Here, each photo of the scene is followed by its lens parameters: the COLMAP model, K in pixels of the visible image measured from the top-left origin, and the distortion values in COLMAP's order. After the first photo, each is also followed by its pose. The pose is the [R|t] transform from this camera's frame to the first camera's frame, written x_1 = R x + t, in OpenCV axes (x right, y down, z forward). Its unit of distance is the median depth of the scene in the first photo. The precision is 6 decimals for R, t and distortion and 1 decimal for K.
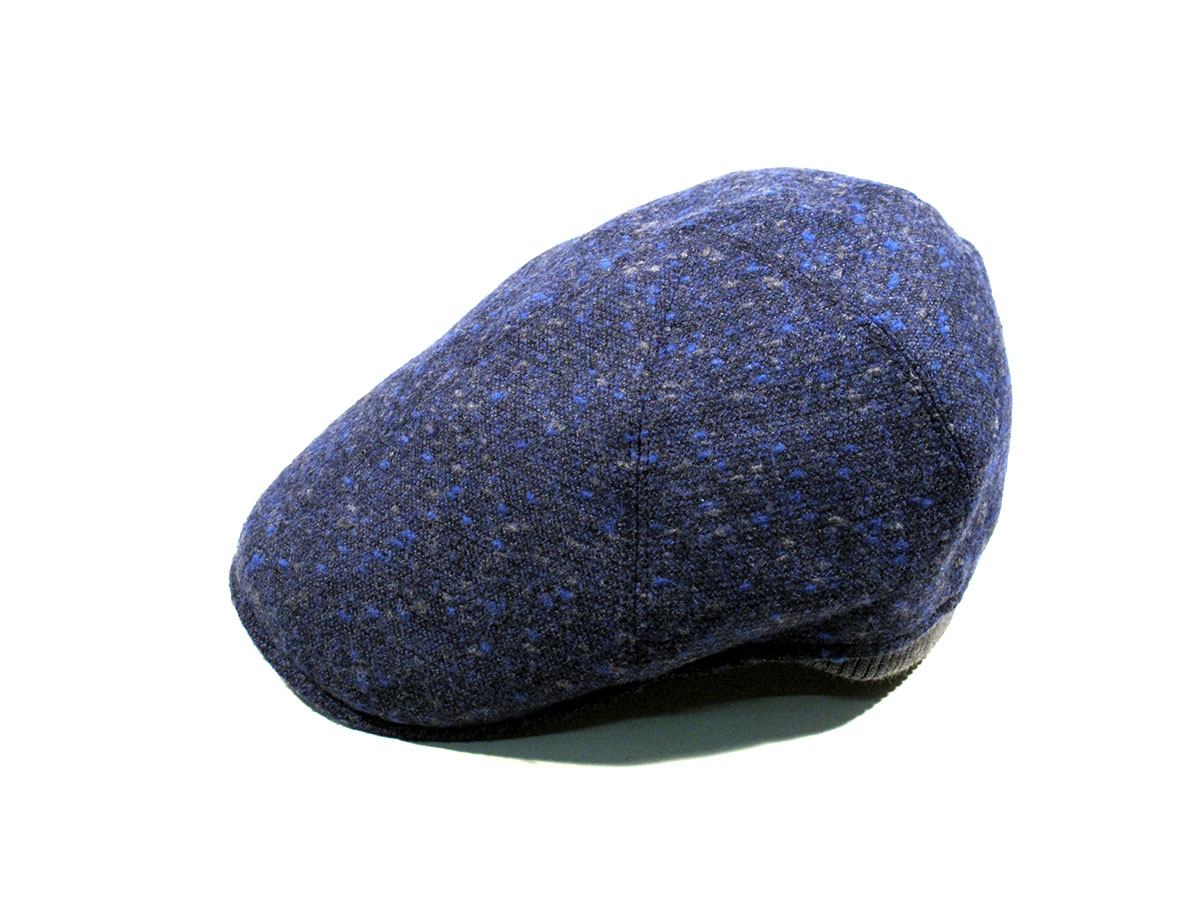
lens RADIAL K [[2557.1, 0, 602.4], [0, 2557.1, 448.3], [0, 0, 1]] dist [-0.131954, 0.000000]
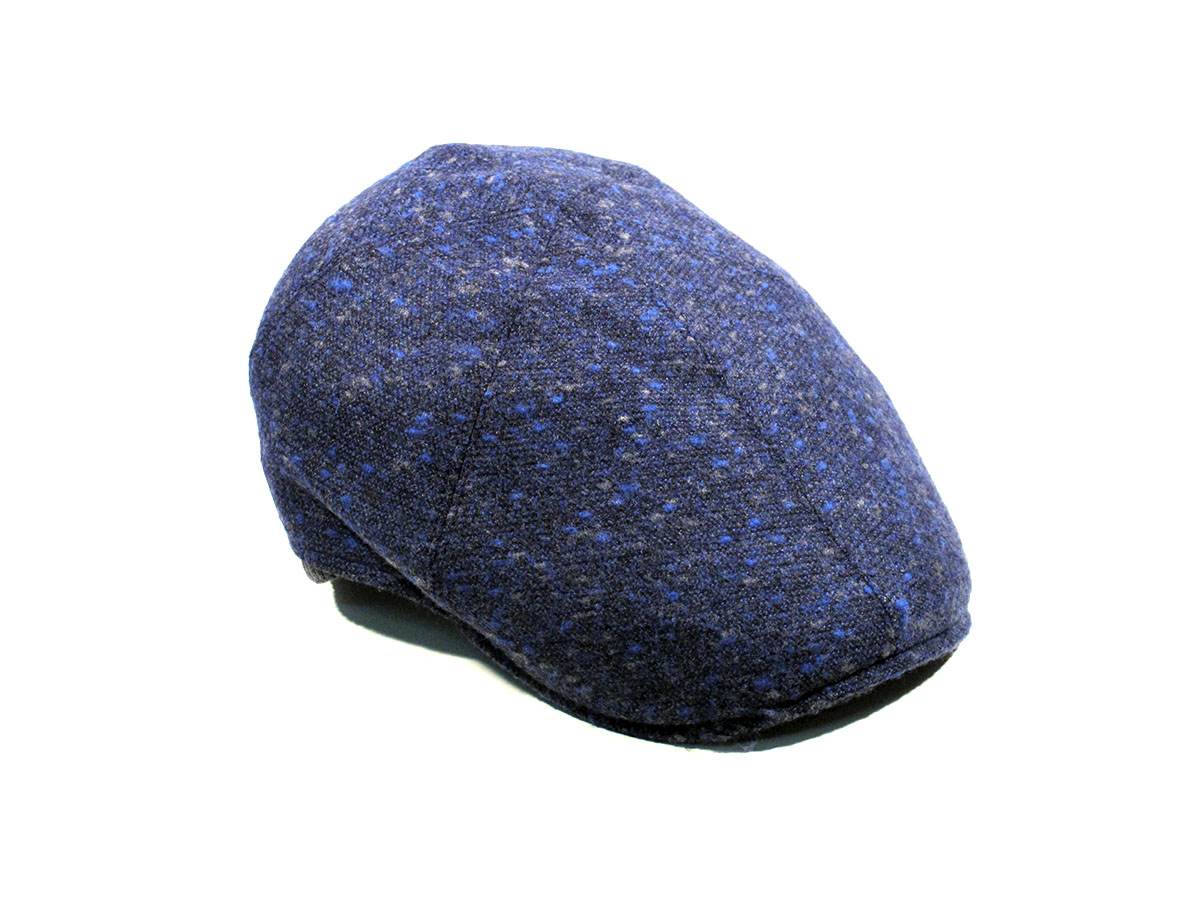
lens RADIAL K [[2557.1, 0, 600.0], [0, 2557.1, 453.8], [0, 0, 1]] dist [-0.131954, 0.000000]
pose [[-0.412467, -0.383000, 0.826549, -0.921072], [0.428037, 0.719448, 0.546972, -0.613212], [-0.804149, 0.579401, -0.132811, 1.252428]]
